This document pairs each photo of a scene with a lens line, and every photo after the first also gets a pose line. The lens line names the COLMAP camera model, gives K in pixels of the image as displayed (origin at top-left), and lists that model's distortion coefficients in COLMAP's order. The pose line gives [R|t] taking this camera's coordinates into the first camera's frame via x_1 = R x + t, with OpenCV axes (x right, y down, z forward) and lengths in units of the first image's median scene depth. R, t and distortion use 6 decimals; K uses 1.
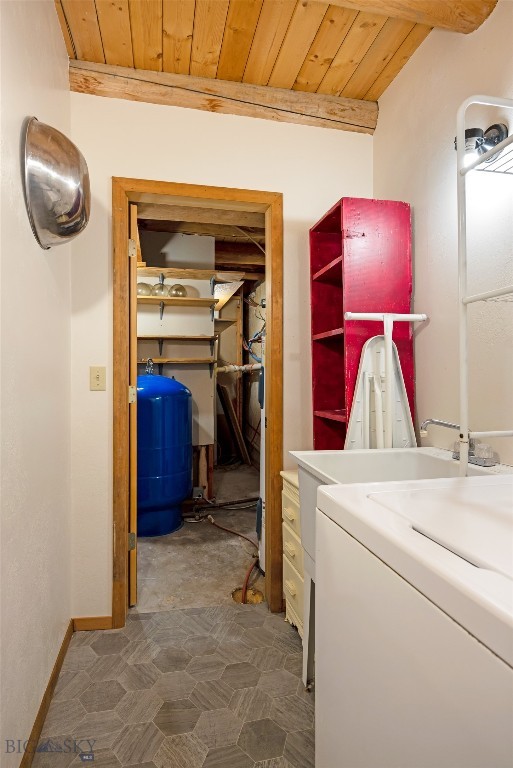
lens RADIAL K [[410.3, 0, 238.1], [0, 410.3, 376.8], [0, 0, 1]] dist [-0.011702, 0.001687]
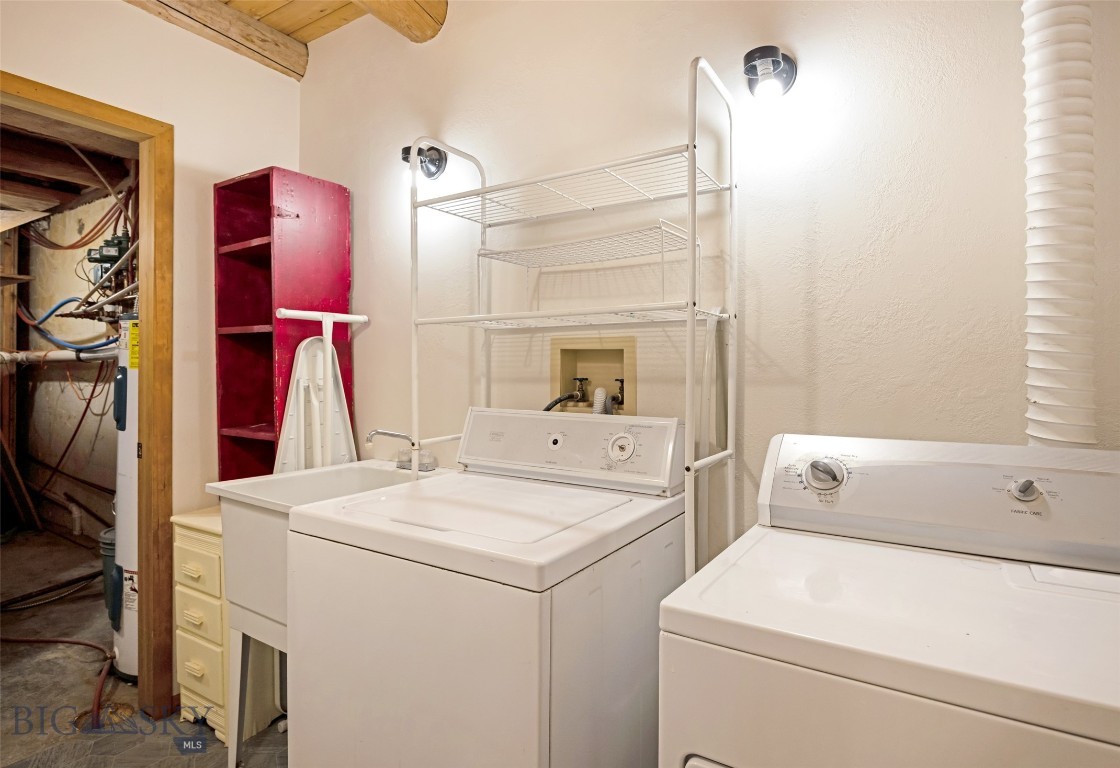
lens RADIAL K [[599.5, 0, 561.7], [0, 599.5, 377.0], [0, 0, 1]] dist [-0.002060, -0.000353]
pose [[0.691920, -0.007236, 0.721938, -0.188378], [-0.006625, 0.999844, 0.016370, -0.036220], [-0.721944, -0.016110, 0.691764, -0.222746]]
